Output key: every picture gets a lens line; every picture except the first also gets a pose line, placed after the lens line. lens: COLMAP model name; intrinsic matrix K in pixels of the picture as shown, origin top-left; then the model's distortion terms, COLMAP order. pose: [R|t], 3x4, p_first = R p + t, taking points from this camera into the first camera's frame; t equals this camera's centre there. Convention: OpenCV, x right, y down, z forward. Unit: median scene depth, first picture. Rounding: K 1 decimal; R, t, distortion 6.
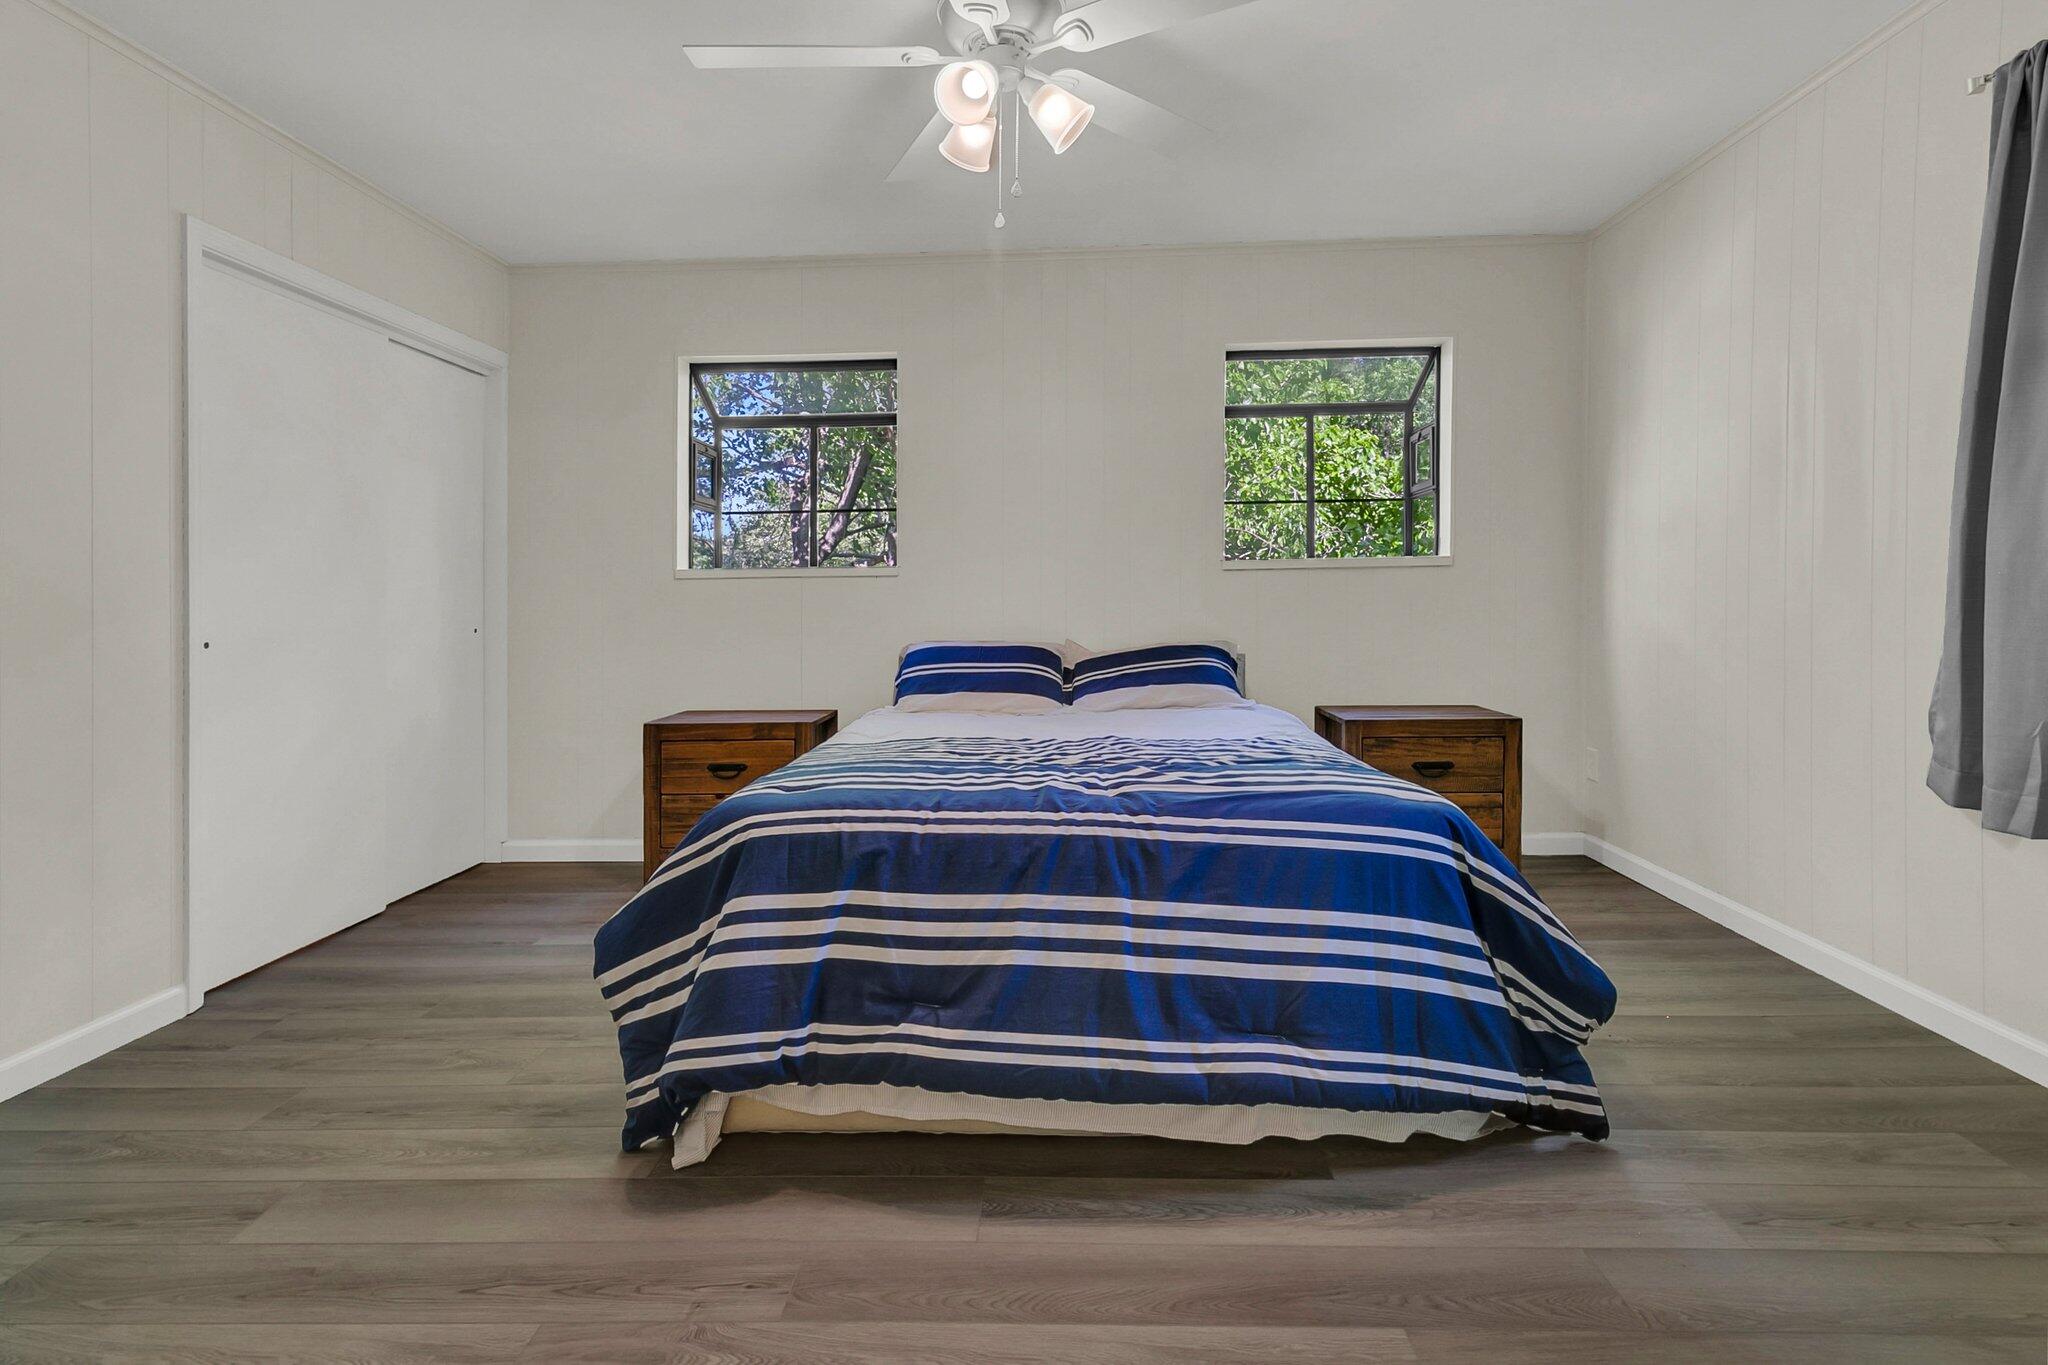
lens RADIAL K [[976.8, 0, 1046.9], [0, 976.8, 602.0], [0, 0, 1]] dist [-0.000470, 0.000184]
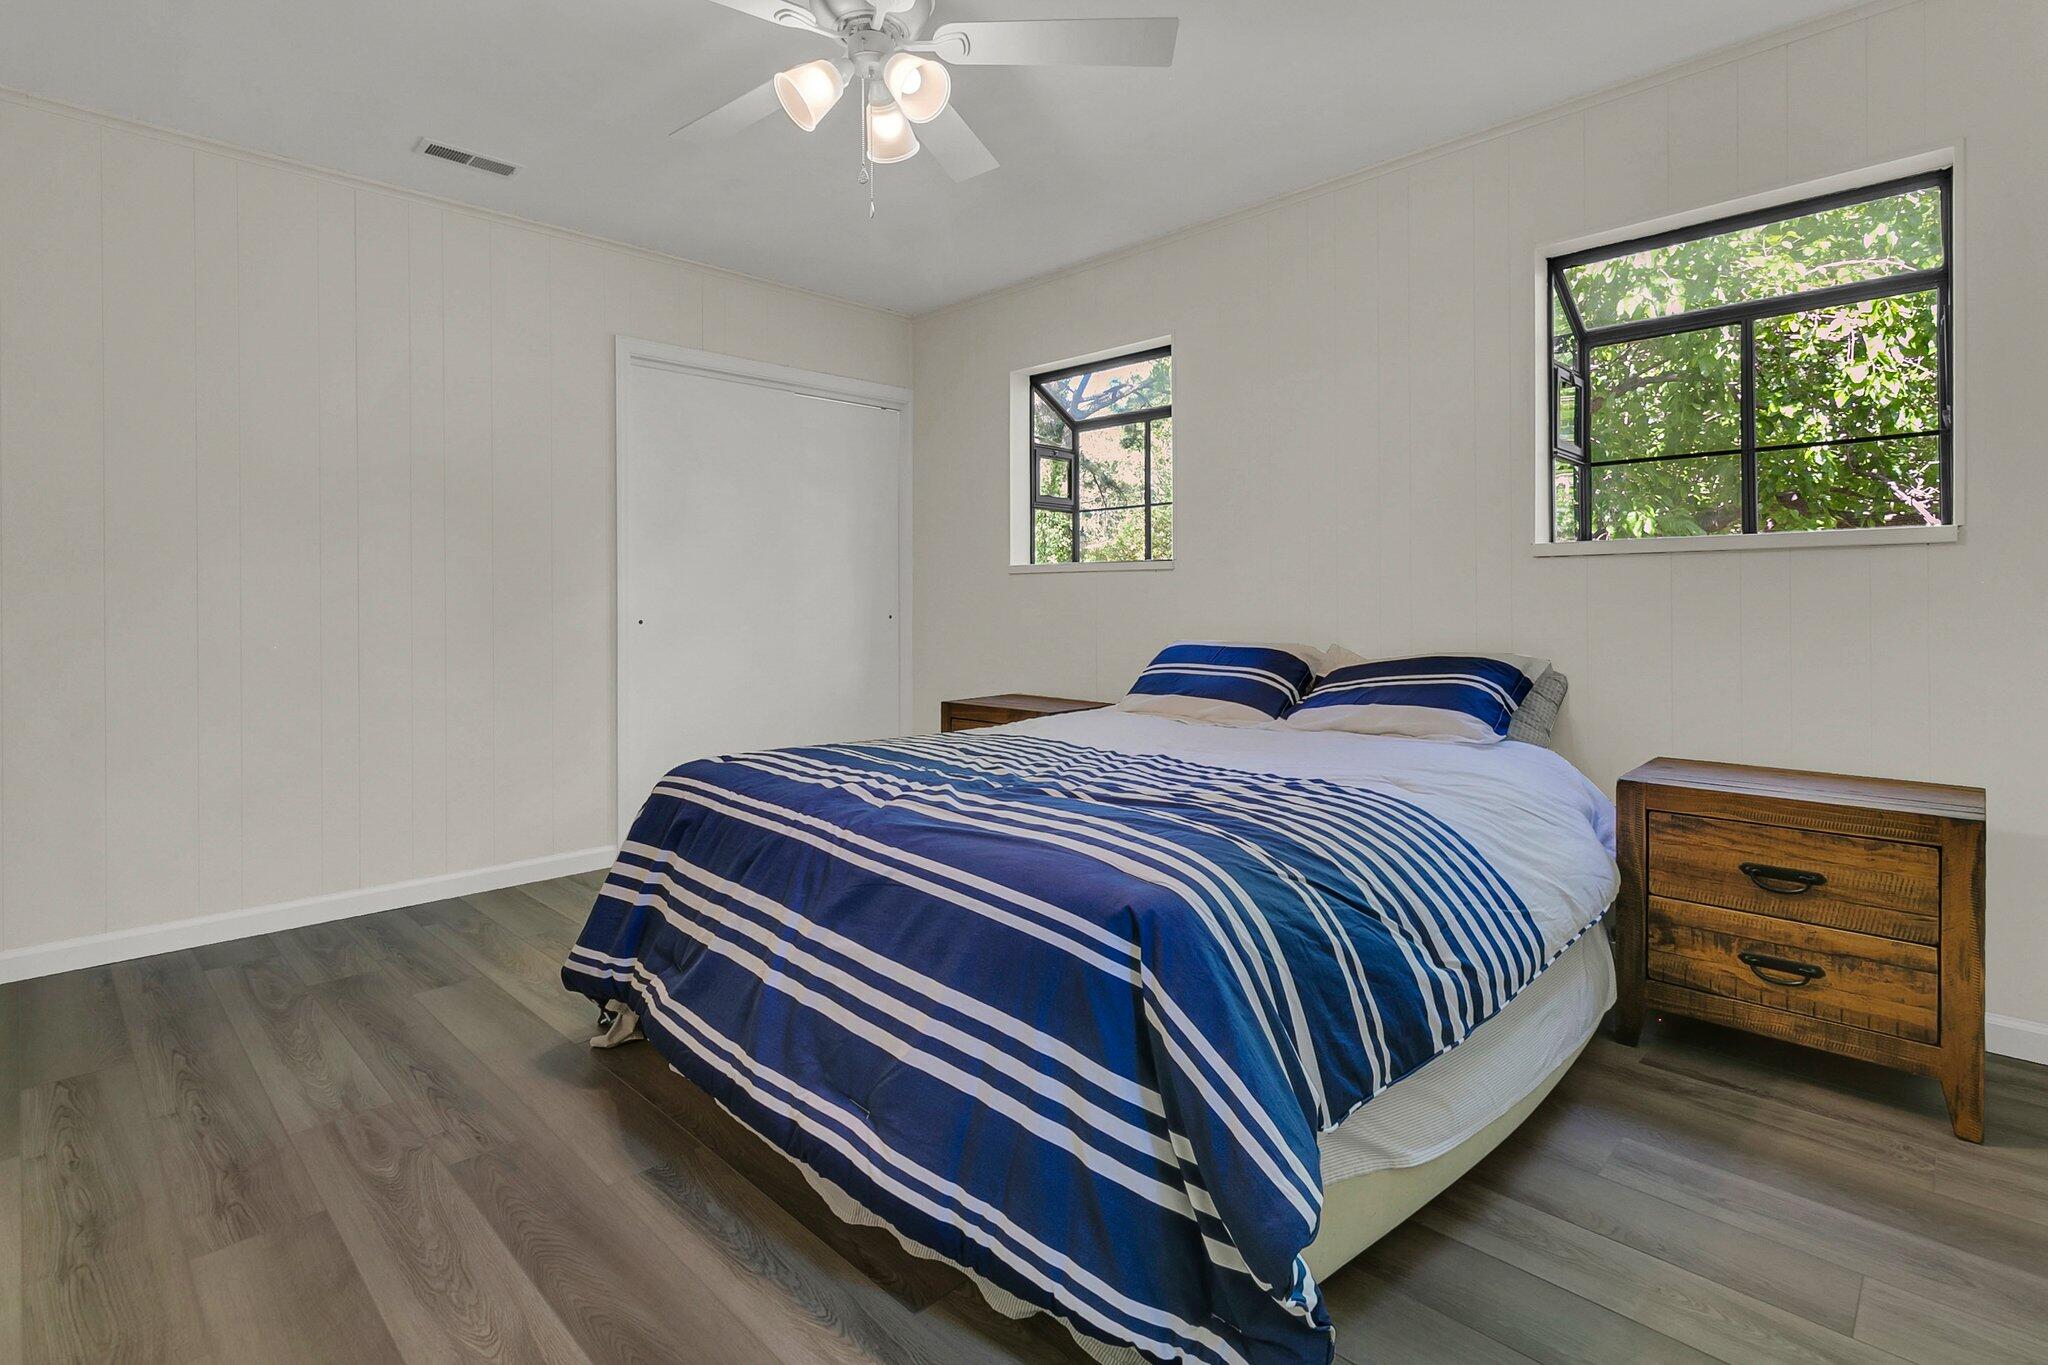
lens RADIAL K [[977.5, 0, 1029.5], [0, 977.5, 604.5], [0, 0, 1]] dist [0.001562, 0.000105]
pose [[0.735647, 0.014180, -0.677217, 0.779479], [-0.006926, 0.999886, 0.013413, -0.007109], [0.677330, -0.005177, 0.735661, 0.405879]]
